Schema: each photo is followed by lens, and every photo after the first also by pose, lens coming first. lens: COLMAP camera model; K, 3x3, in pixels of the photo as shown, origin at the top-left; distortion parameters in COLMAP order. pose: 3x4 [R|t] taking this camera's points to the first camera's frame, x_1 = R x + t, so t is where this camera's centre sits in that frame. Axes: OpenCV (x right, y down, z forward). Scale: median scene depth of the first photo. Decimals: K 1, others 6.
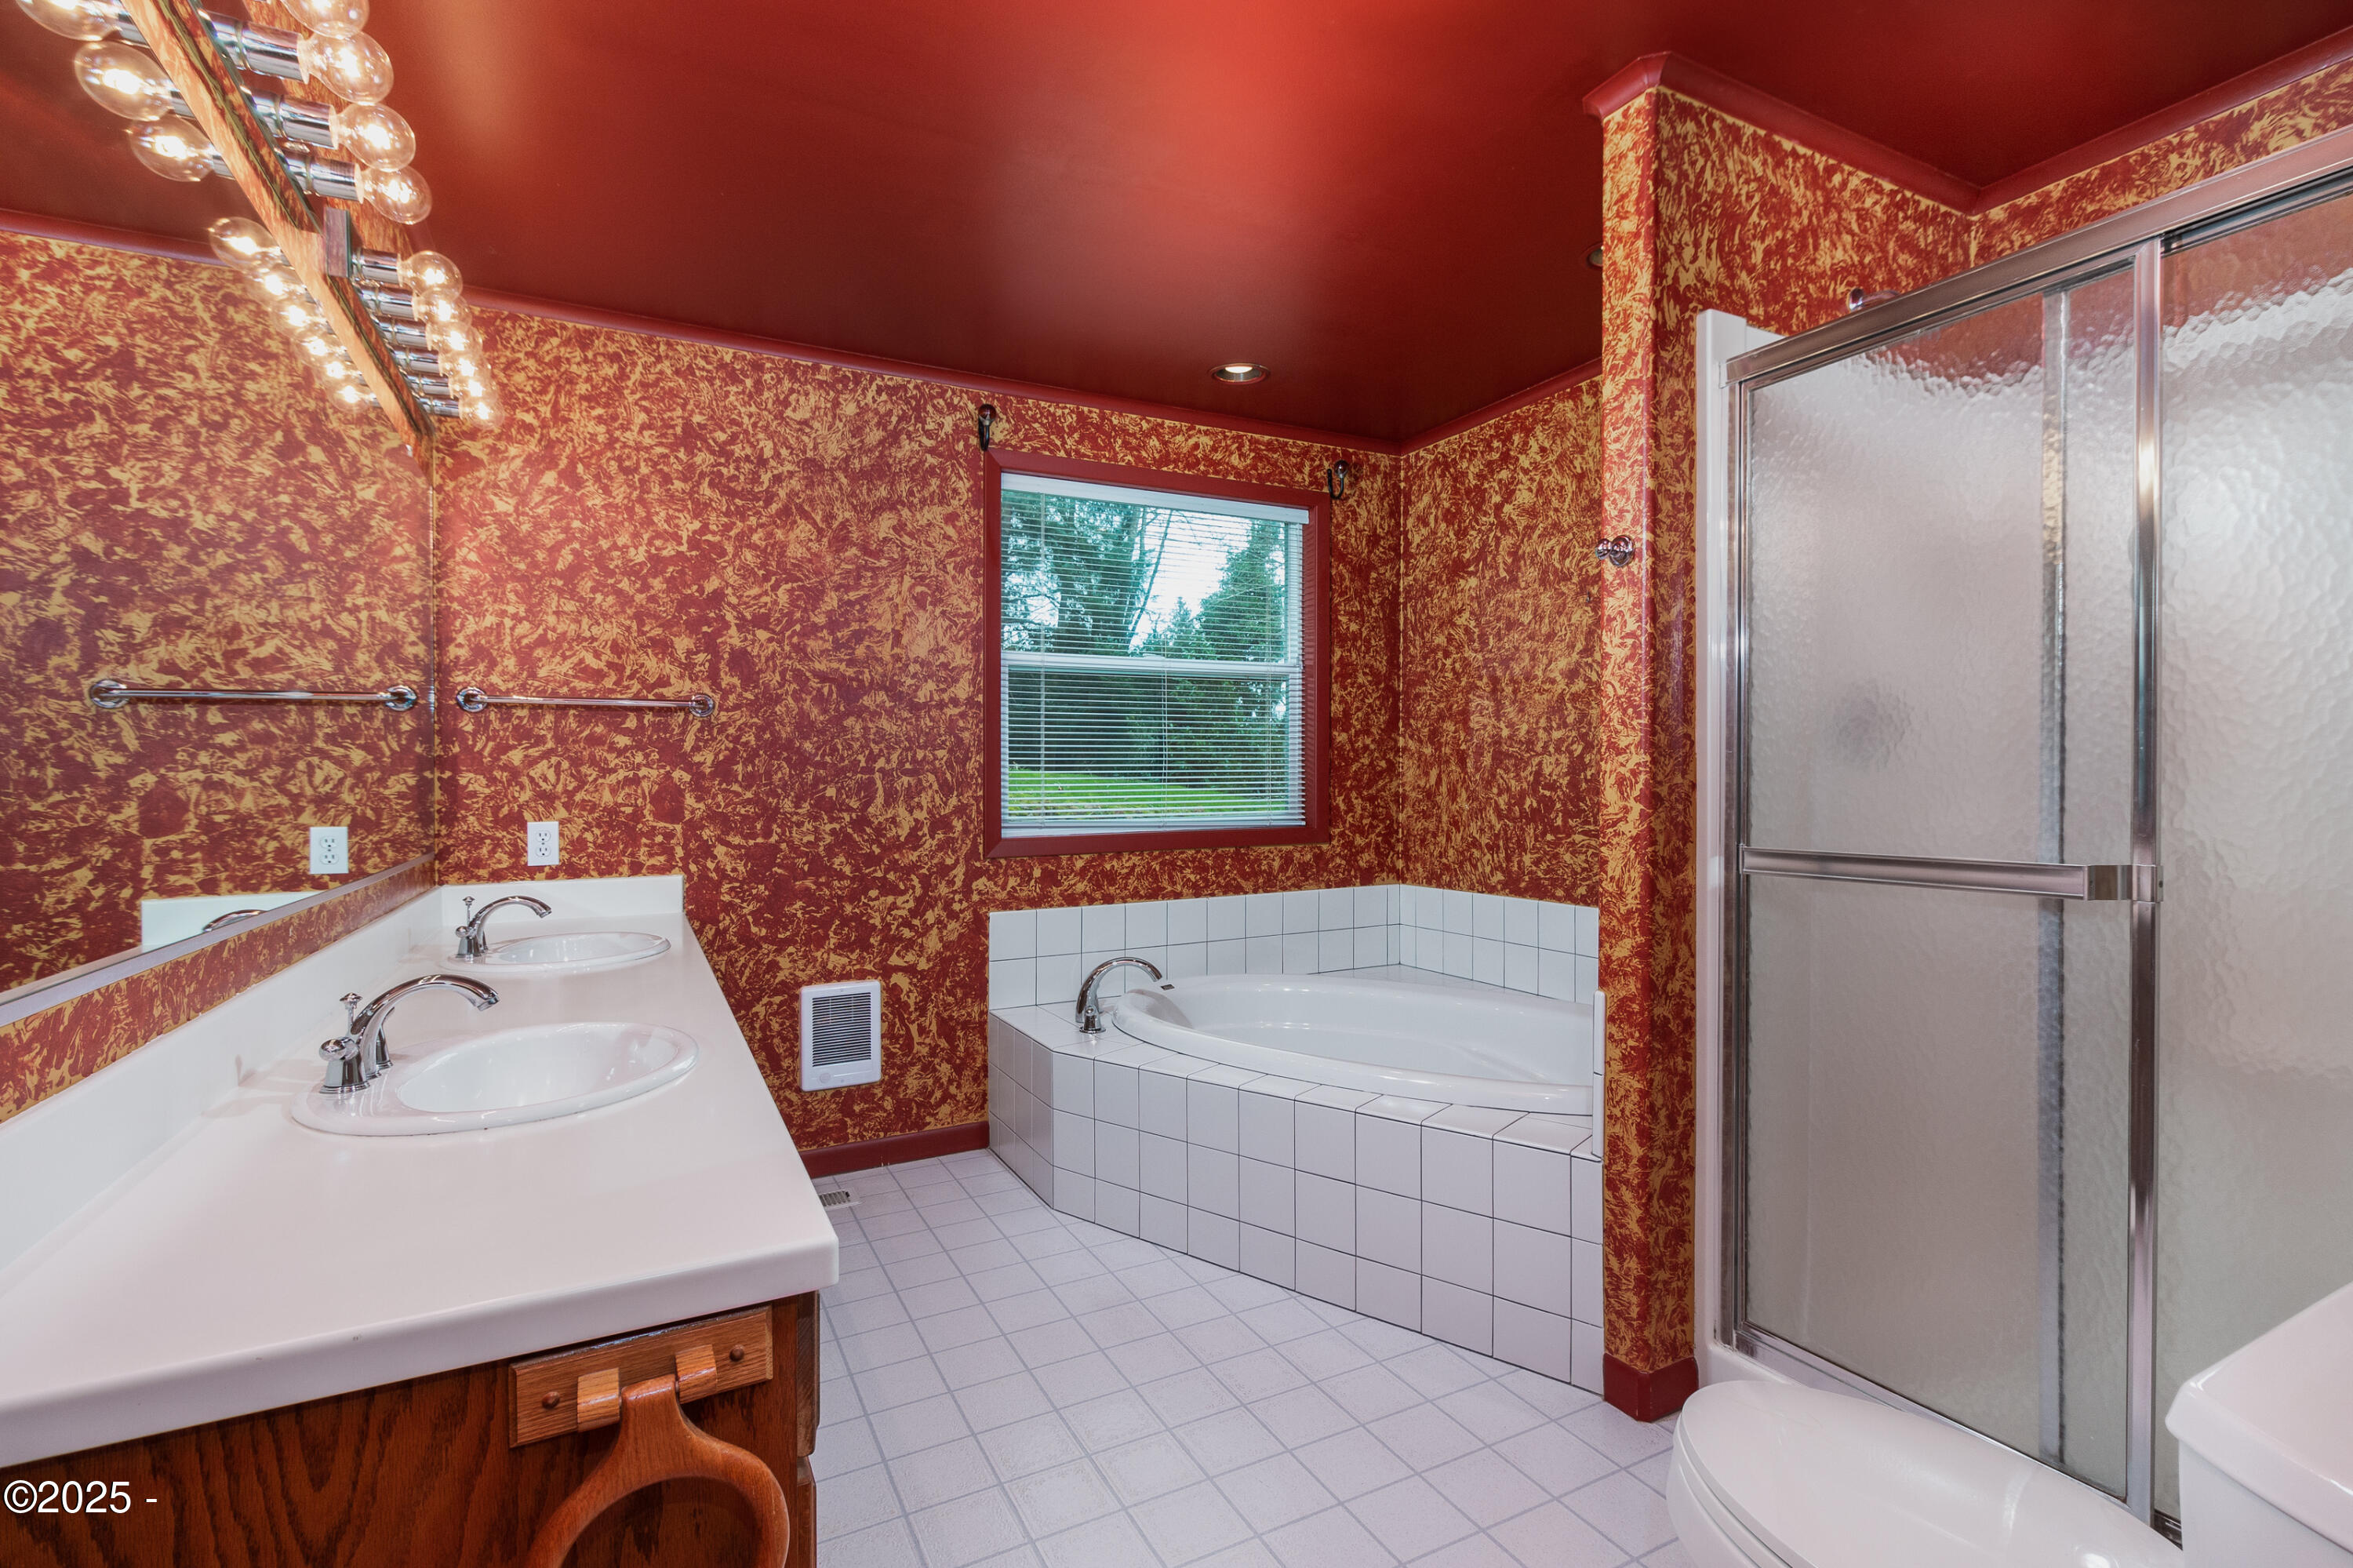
lens RADIAL K [[1083.6, 0, 1183.2], [0, 1083.6, 782.7], [0, 0, 1]] dist [0.000570, 0.000126]
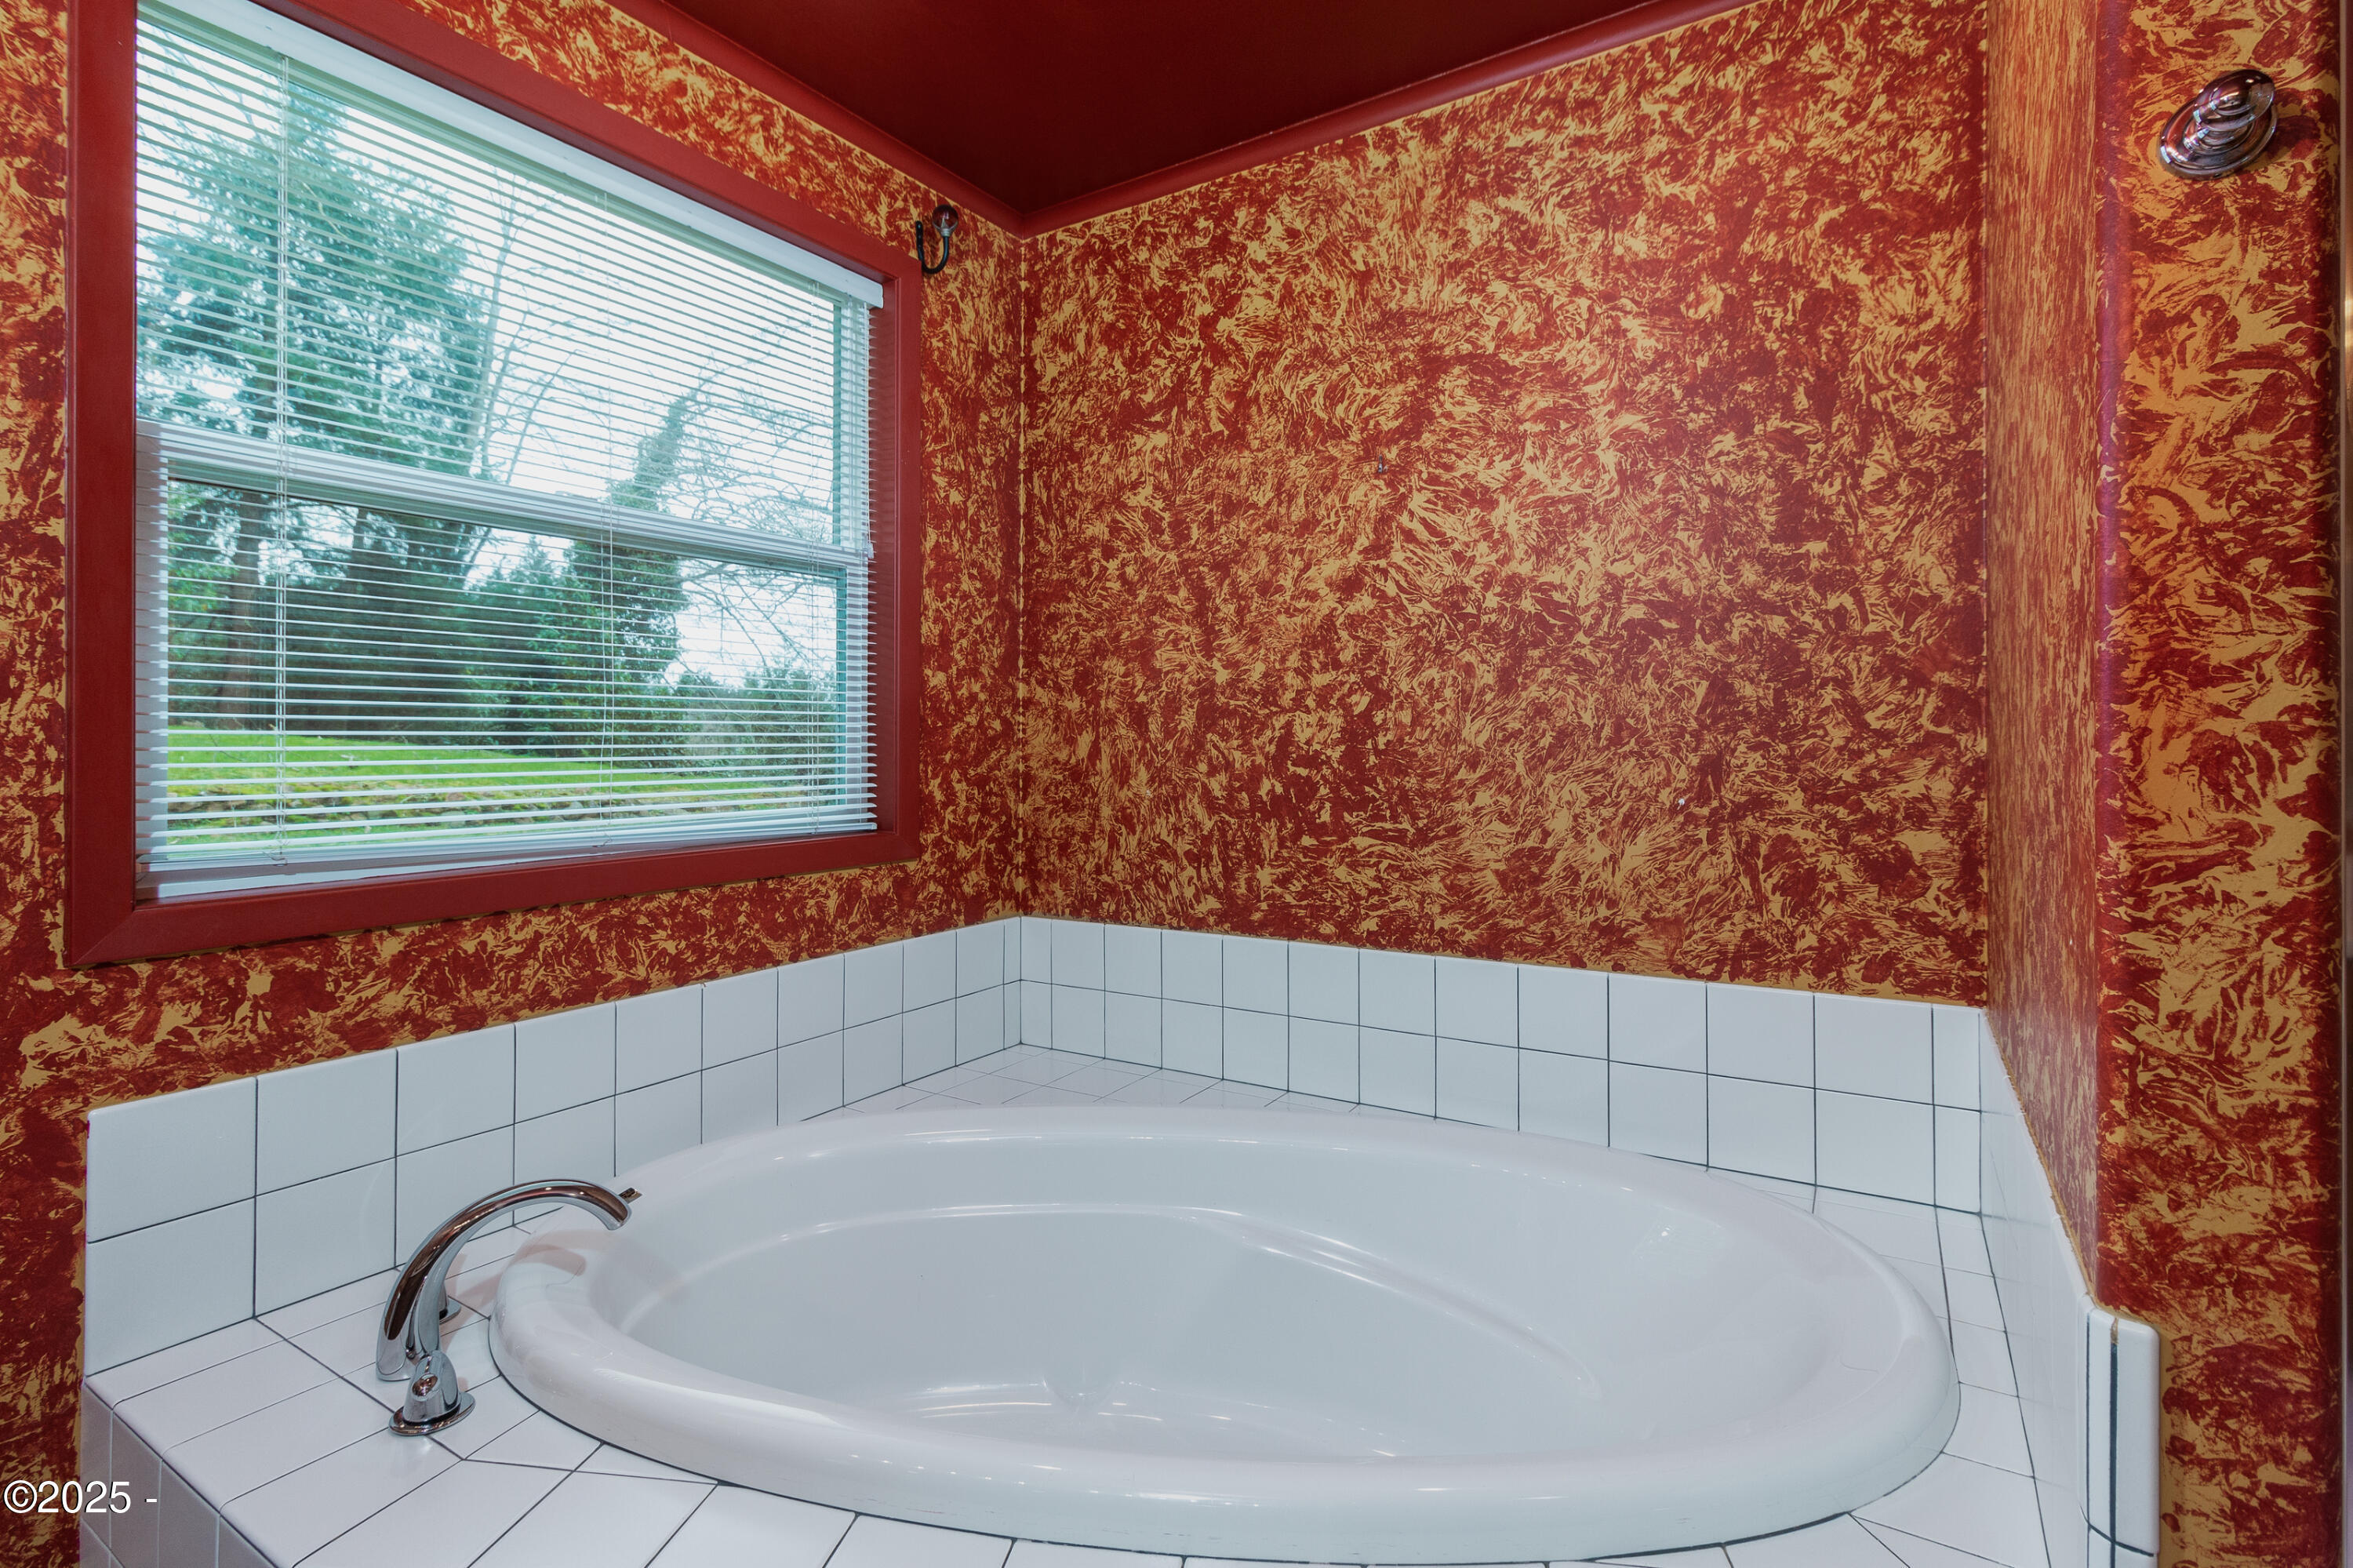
lens RADIAL K [[1083.6, 0, 1192.9], [0, 1083.6, 745.5], [0, 0, 1]] dist [0.000570, 0.000126]
pose [[0.855529, 0.001802, 0.517752, -0.044538], [0.001680, 0.999979, -0.006256, -0.001734], [-0.517753, 0.006222, 0.855508, 0.451160]]
